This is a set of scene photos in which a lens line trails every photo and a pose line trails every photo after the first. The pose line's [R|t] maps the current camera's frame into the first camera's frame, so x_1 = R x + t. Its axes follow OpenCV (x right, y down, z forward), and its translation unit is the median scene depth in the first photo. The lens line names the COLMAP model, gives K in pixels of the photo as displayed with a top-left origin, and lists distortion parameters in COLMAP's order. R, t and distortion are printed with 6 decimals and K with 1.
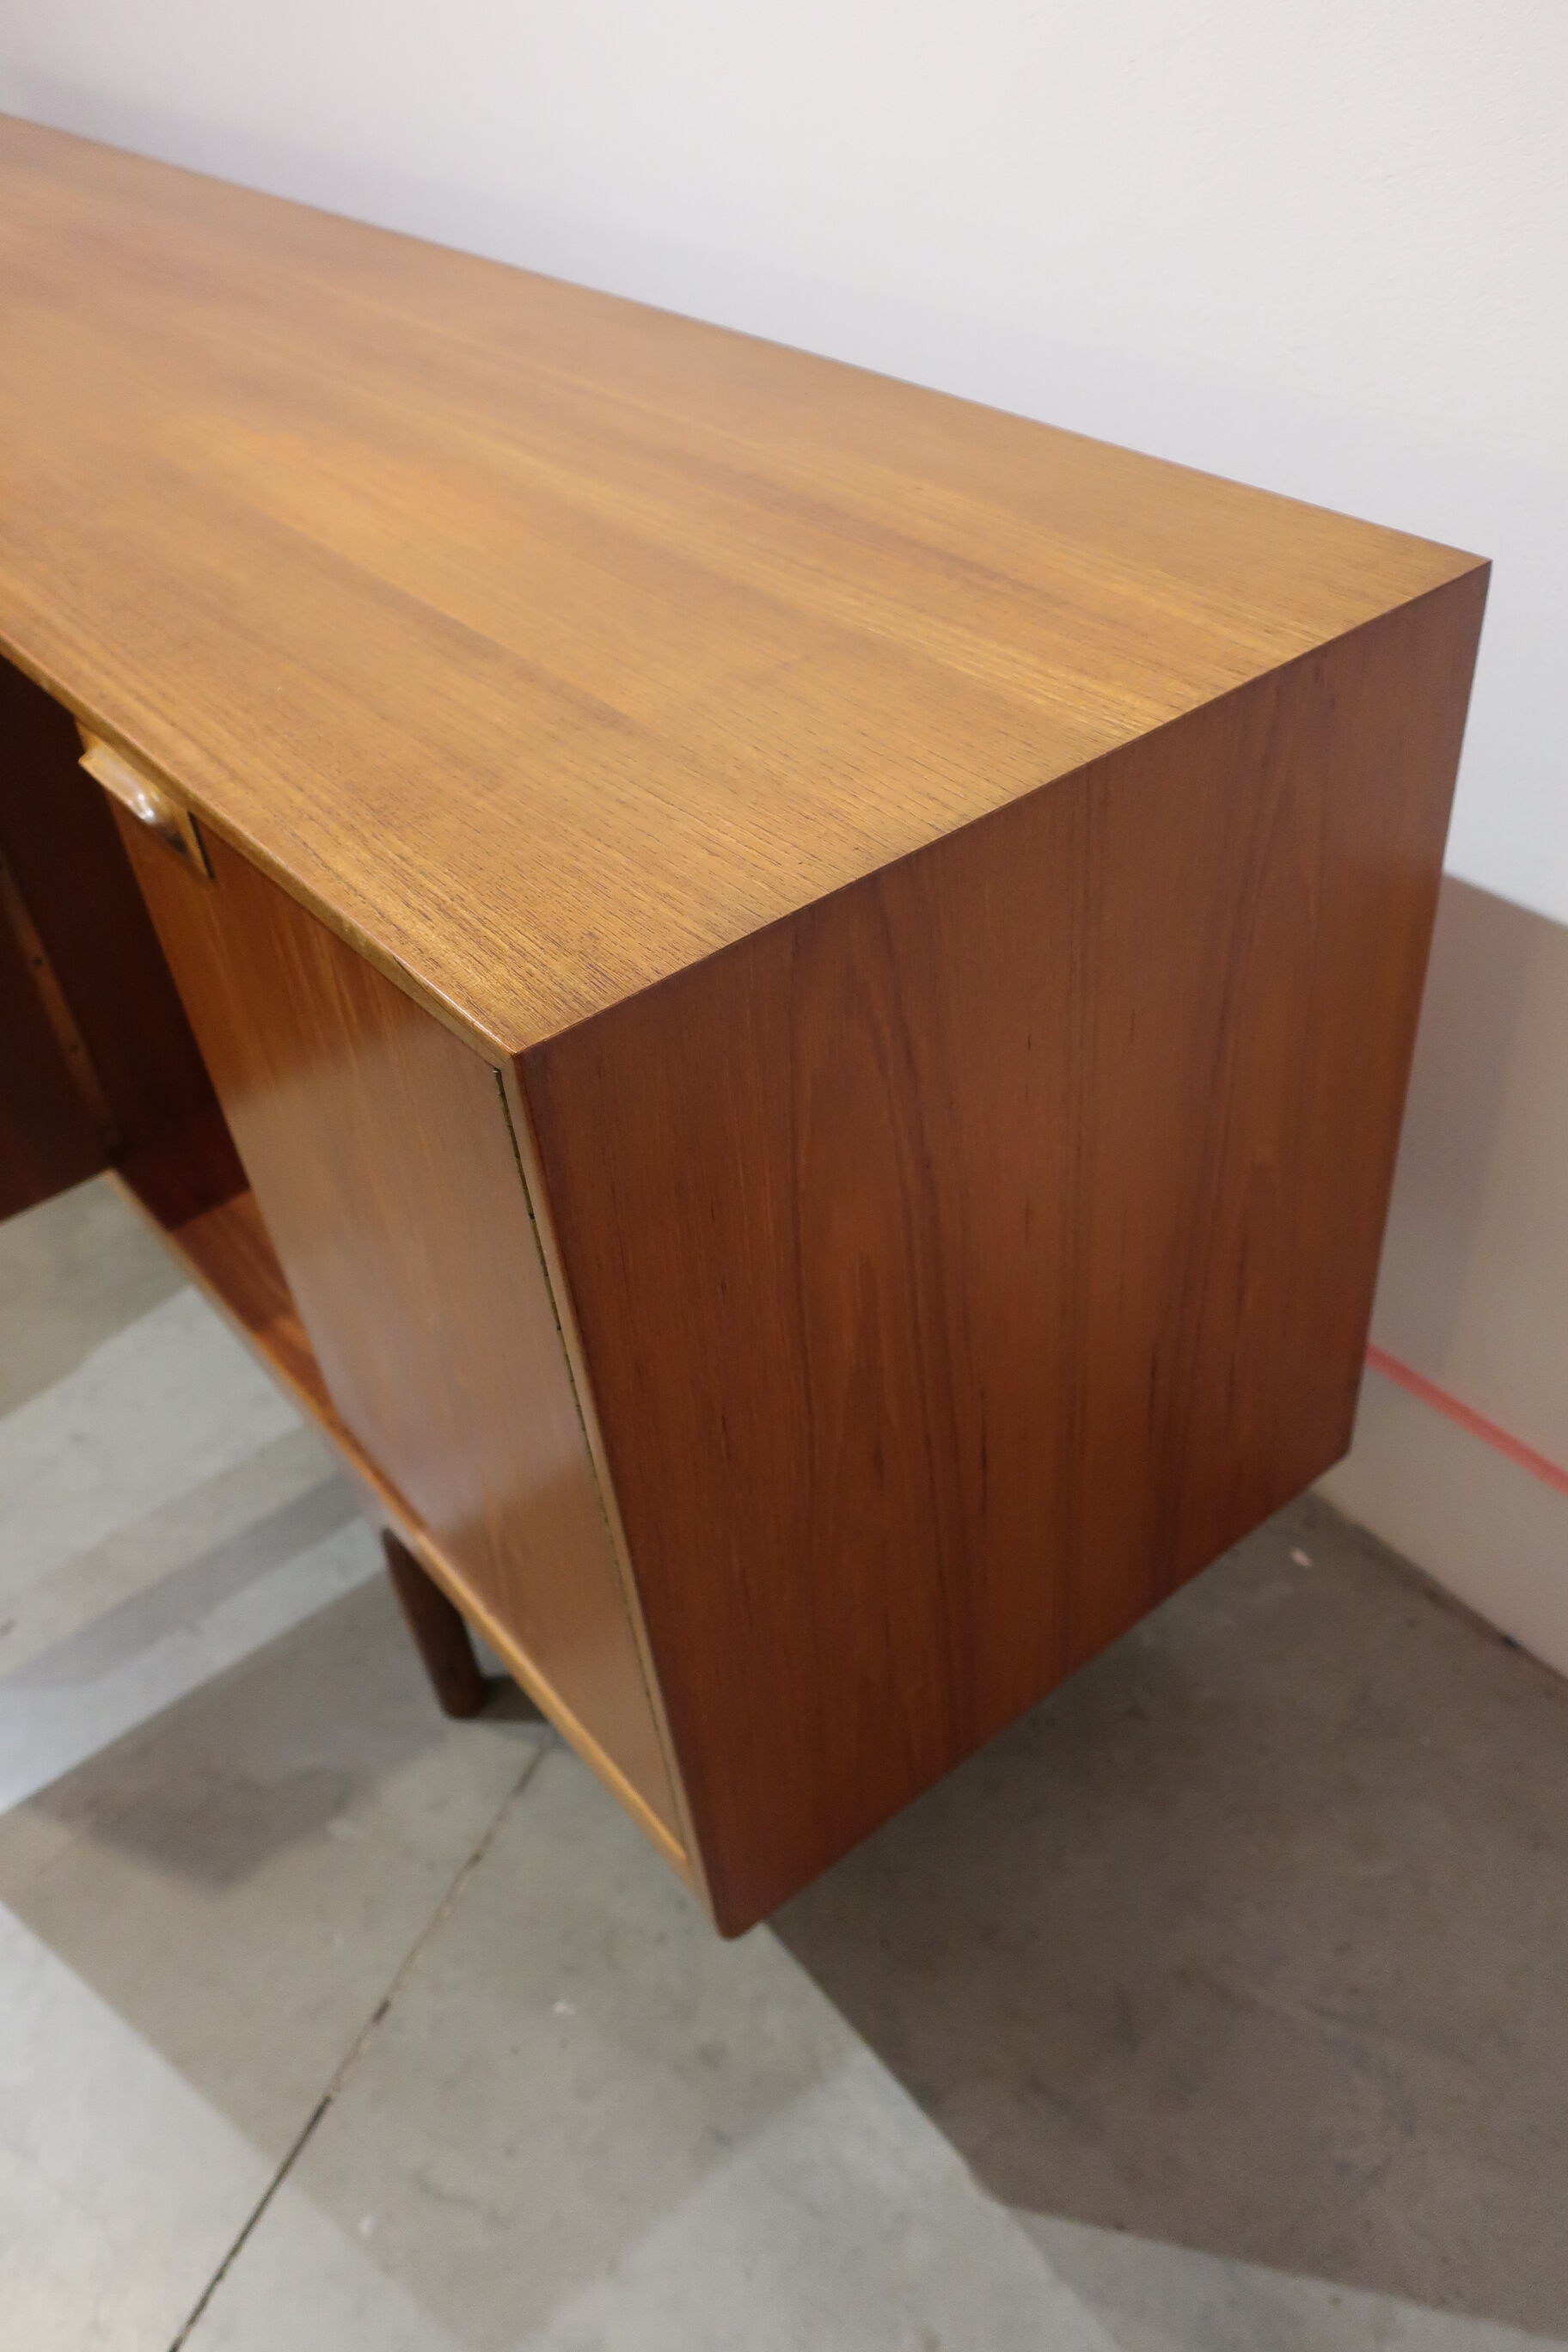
lens RADIAL K [[1845.6, 0, 793.3], [0, 1845.6, 1172.5], [0, 0, 1]] dist [-0.004732, 0.015654]
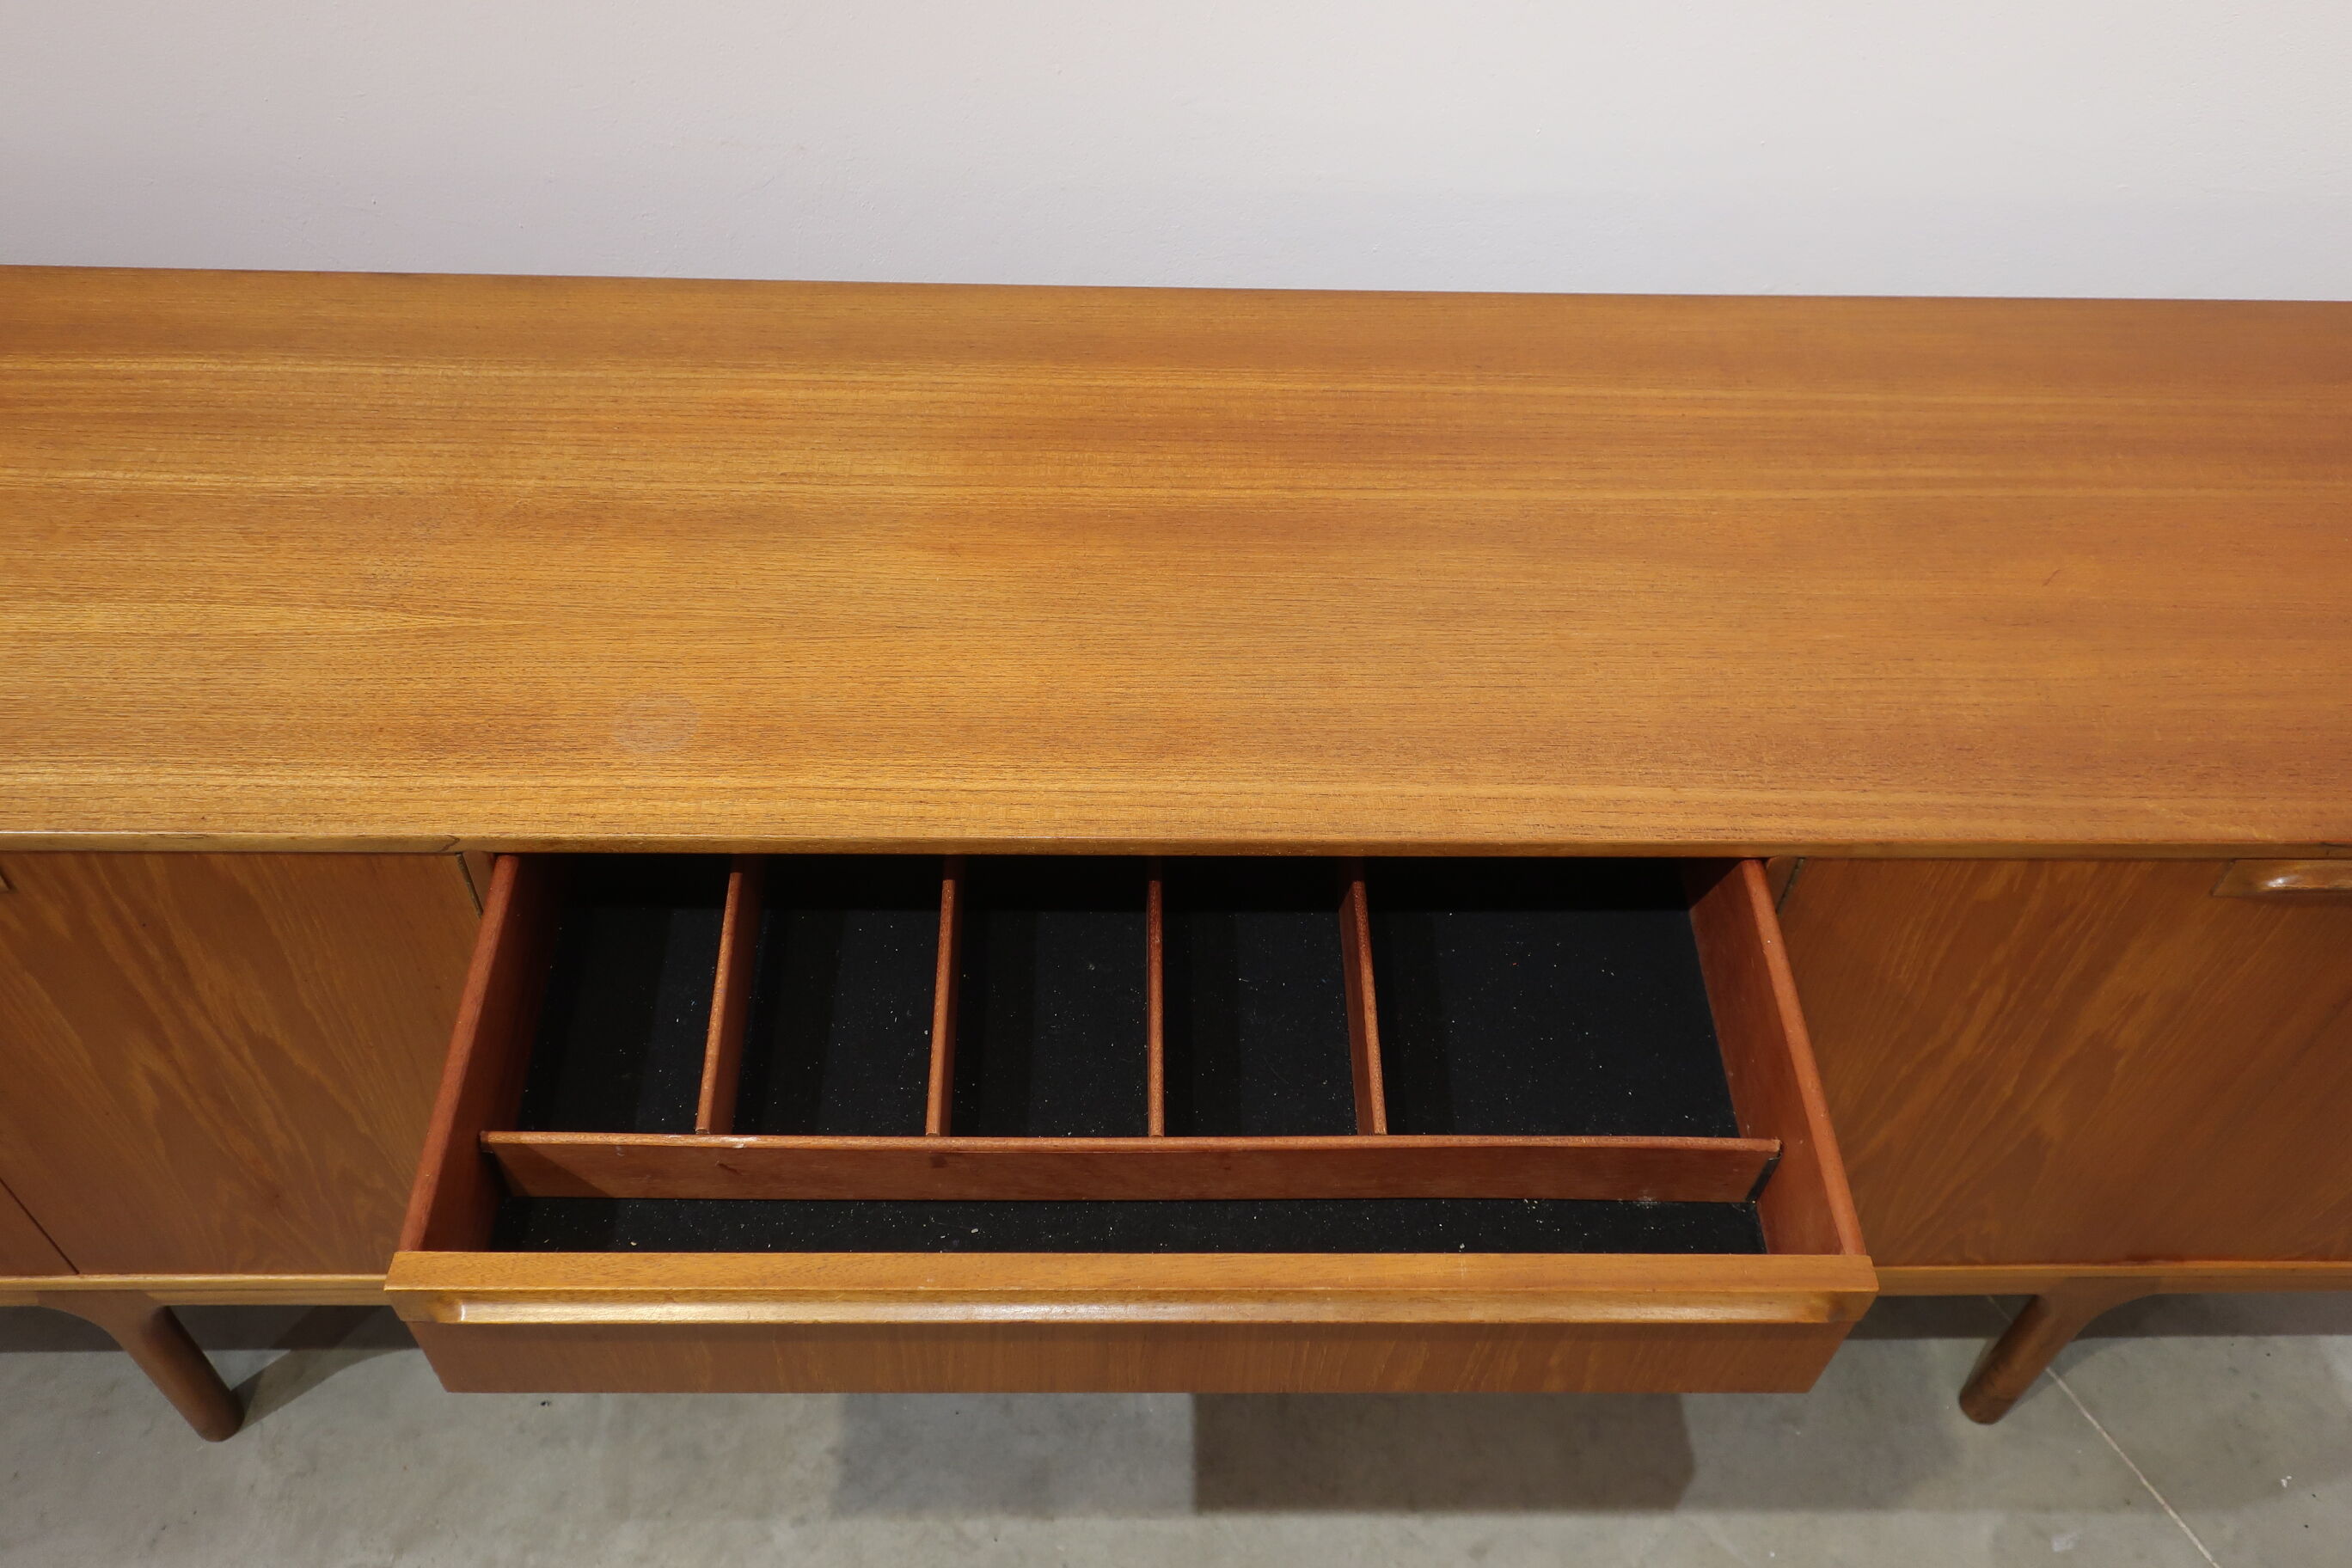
lens RADIAL K [[2012.5, 0, 1157.3], [0, 2012.5, 775.0], [0, 0, 1]] dist [0.019775, -0.010369]
pose [[0.597849, -0.539616, 0.592783, -1.268955], [0.458376, 0.836793, 0.299448, -0.828823], [-0.657623, 0.092693, 0.747623, 0.415526]]
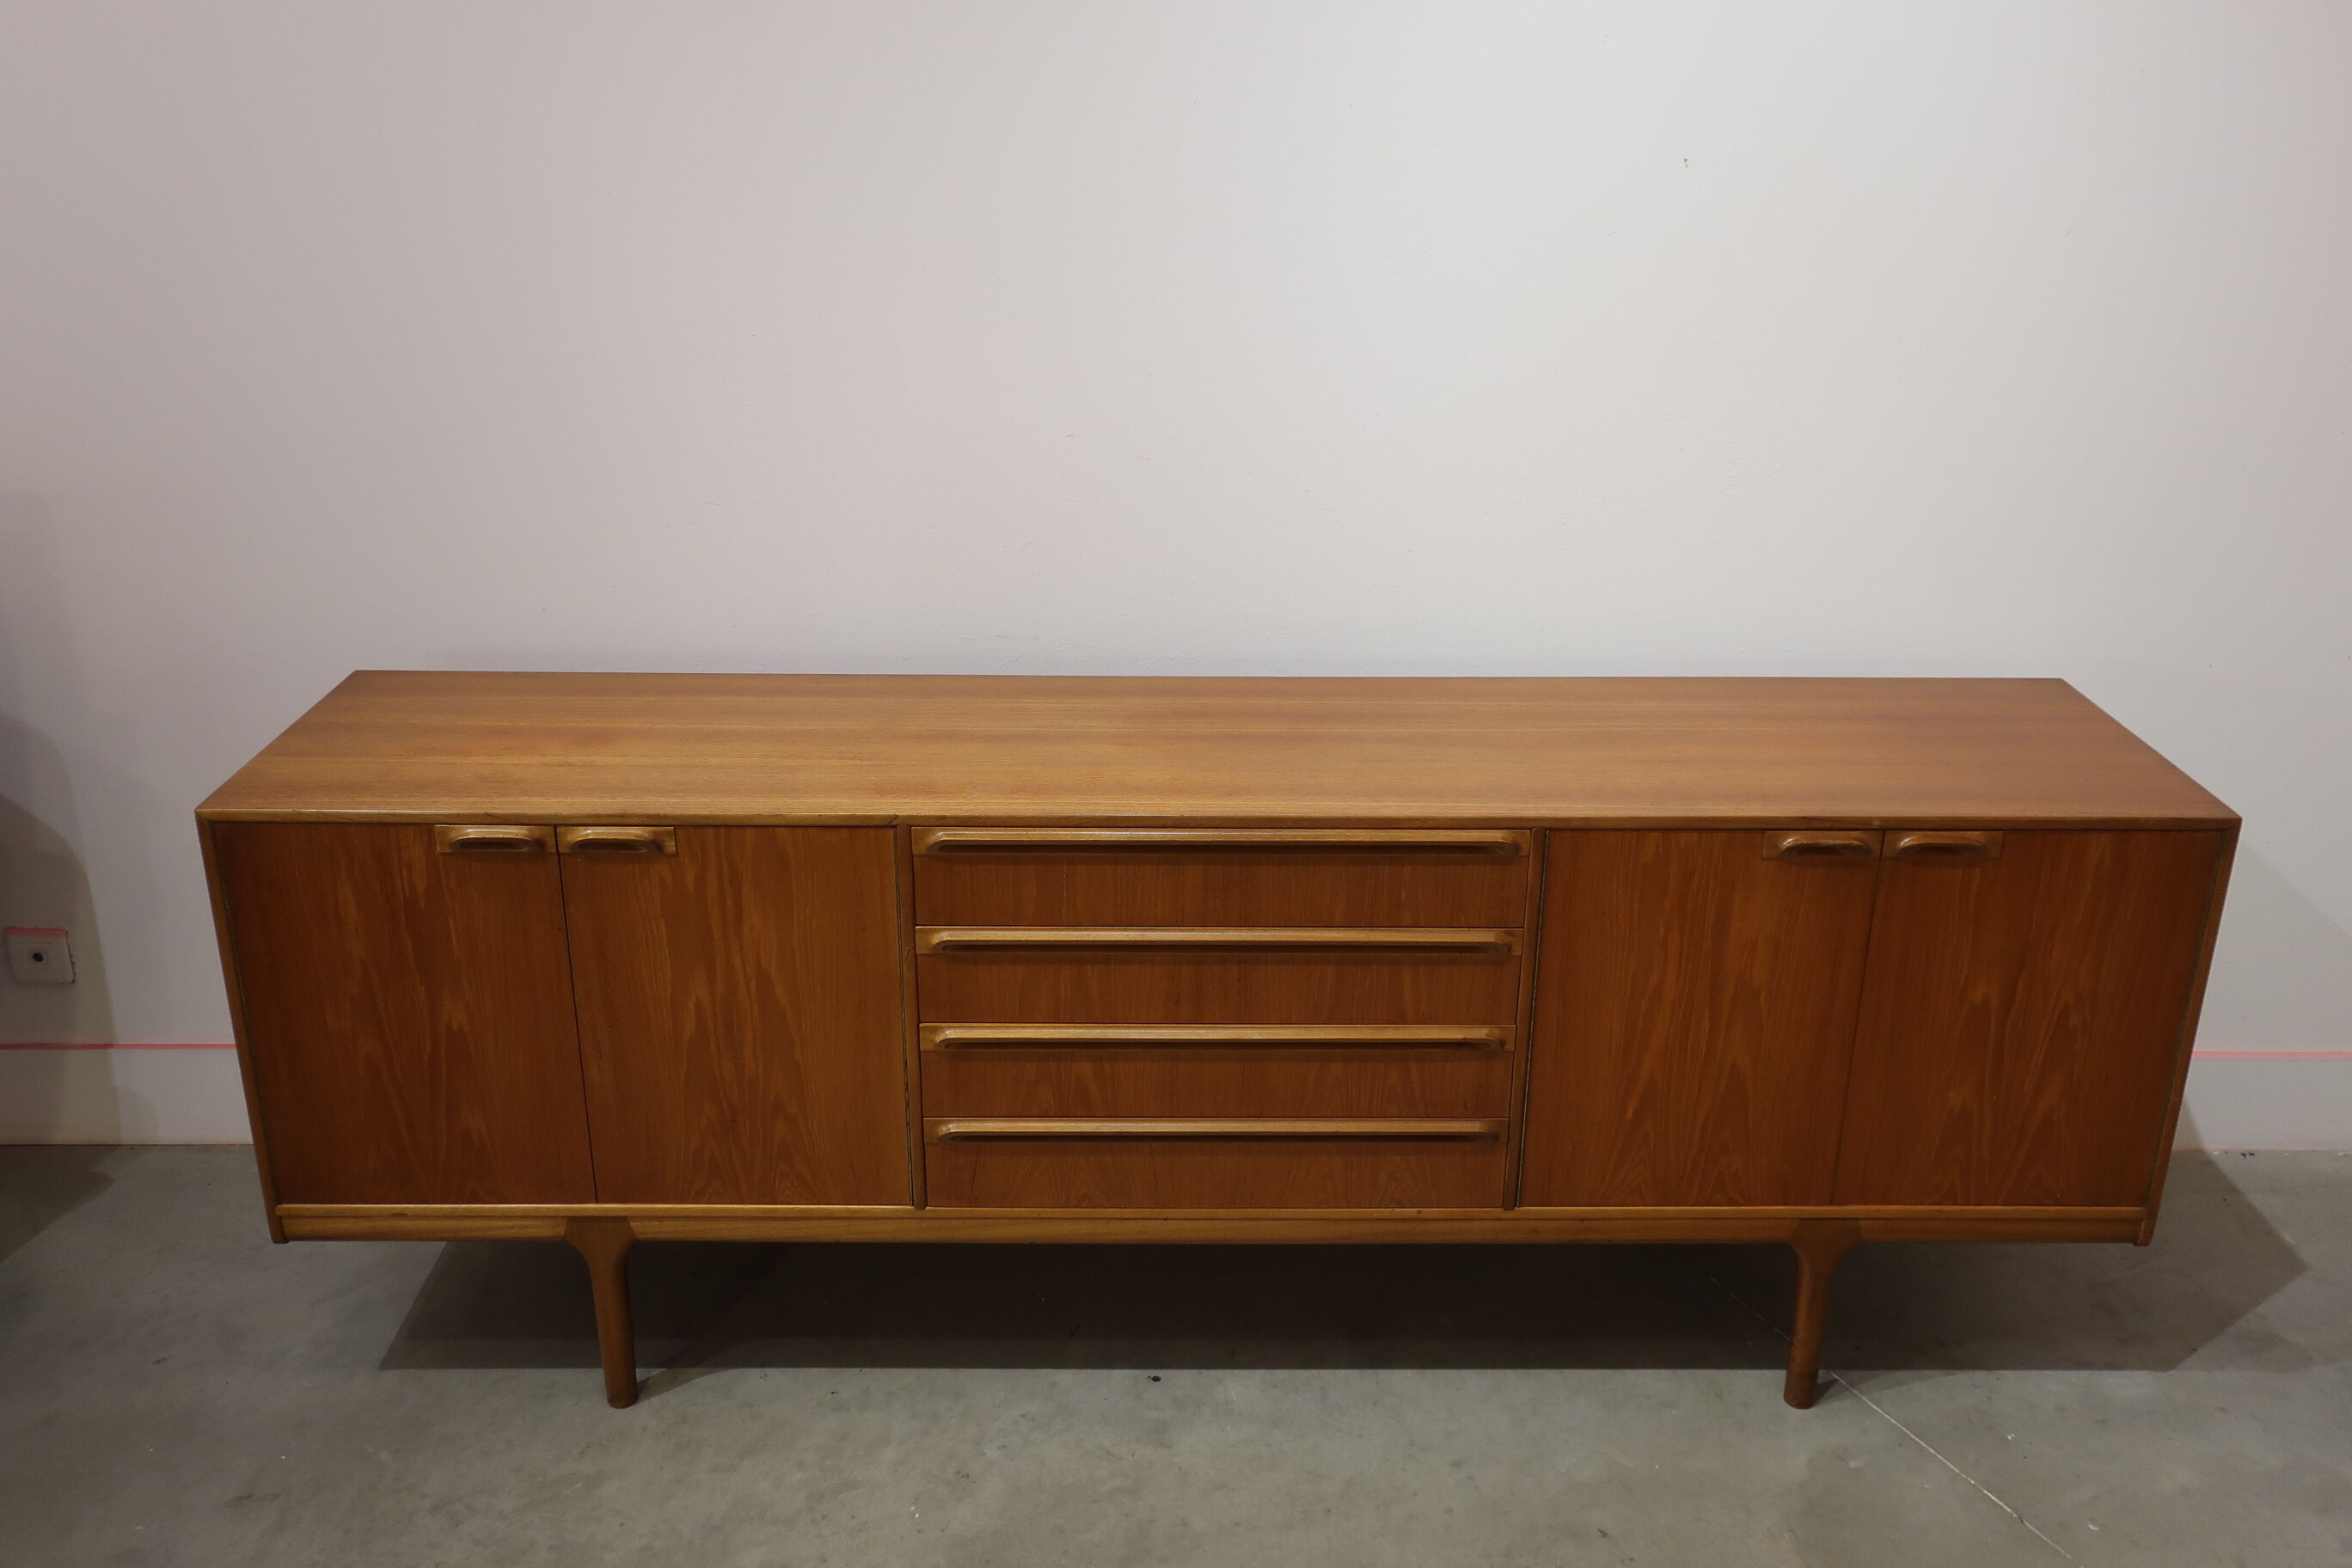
lens RADIAL K [[2012.5, 0, 1158.0], [0, 2012.5, 783.6], [0, 0, 1]] dist [0.019775, -0.010369]
pose [[0.615849, -0.204612, 0.760831, -2.287265], [0.470918, 0.869799, -0.147264, -0.273089], [-0.631638, 0.448981, 0.632020, -0.100652]]
